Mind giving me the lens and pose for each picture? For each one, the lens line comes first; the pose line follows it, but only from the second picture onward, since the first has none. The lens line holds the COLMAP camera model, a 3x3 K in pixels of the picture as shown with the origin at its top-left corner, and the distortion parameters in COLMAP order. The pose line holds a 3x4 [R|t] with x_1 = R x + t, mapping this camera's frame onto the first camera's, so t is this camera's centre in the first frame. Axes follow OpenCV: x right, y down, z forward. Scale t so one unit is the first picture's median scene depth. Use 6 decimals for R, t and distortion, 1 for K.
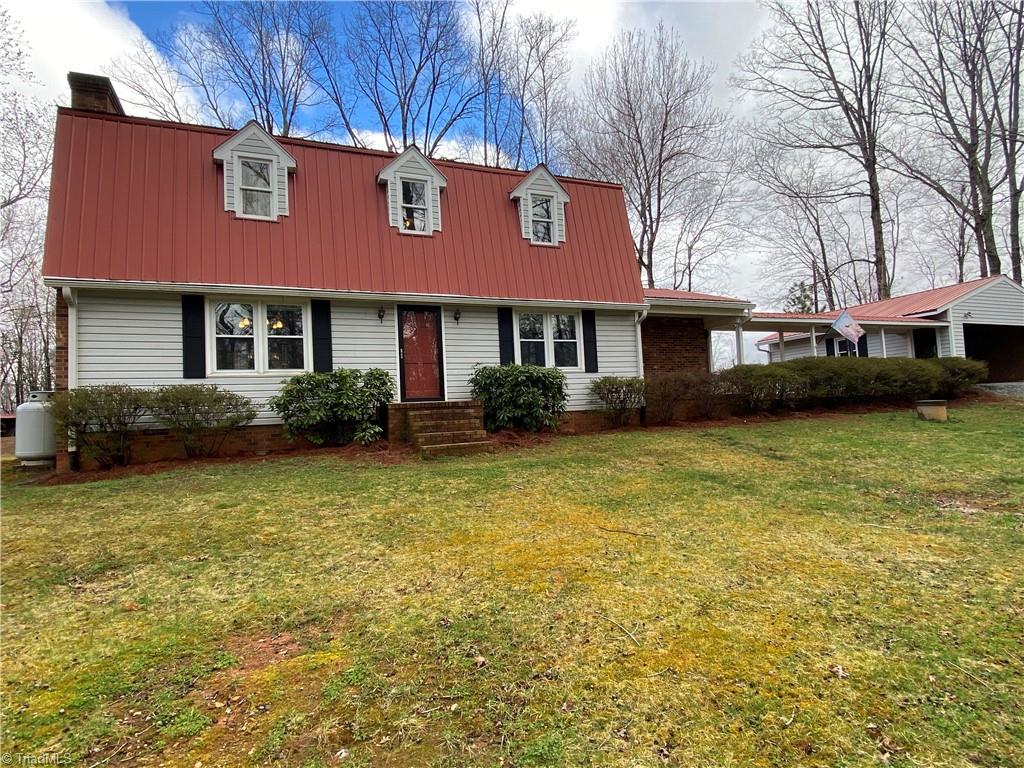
lens RADIAL K [[547.4, 0, 507.6], [0, 547.4, 390.1], [0, 0, 1]] dist [0.015309, -0.017125]
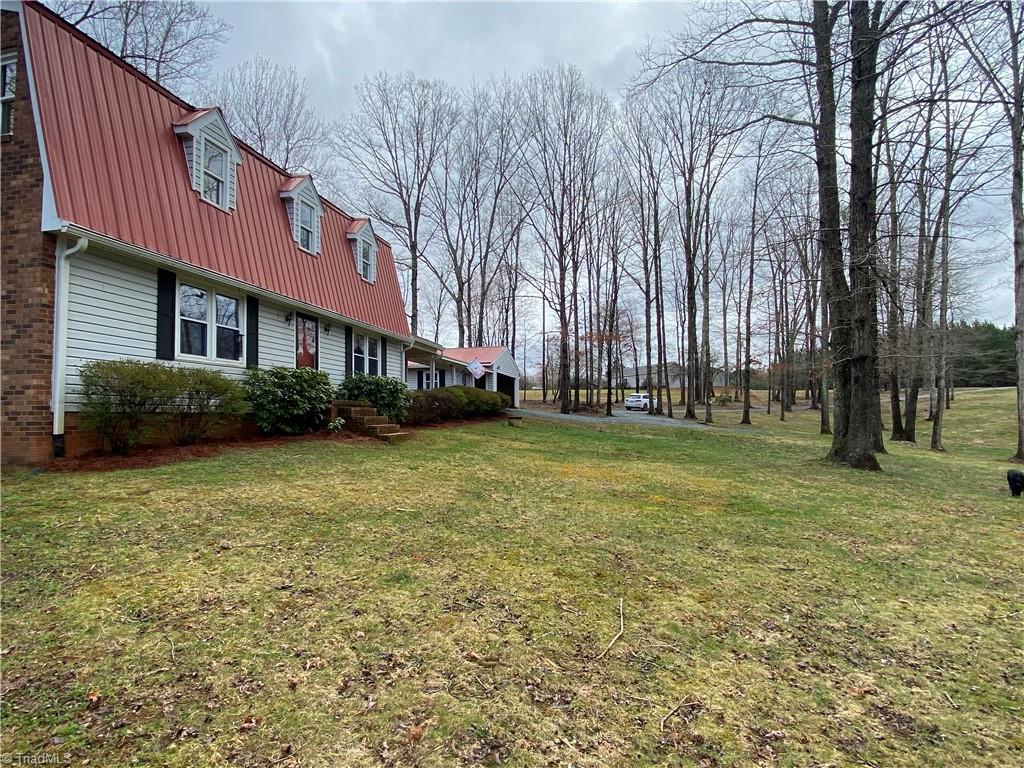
lens RADIAL K [[547.4, 0, 507.6], [0, 547.4, 390.1], [0, 0, 1]] dist [0.015309, -0.017125]
pose [[0.564307, 0.088799, 0.820776, -0.998679], [-0.092229, 0.994756, -0.044211, 0.017809], [-0.820397, -0.050751, 0.569537, -0.020206]]
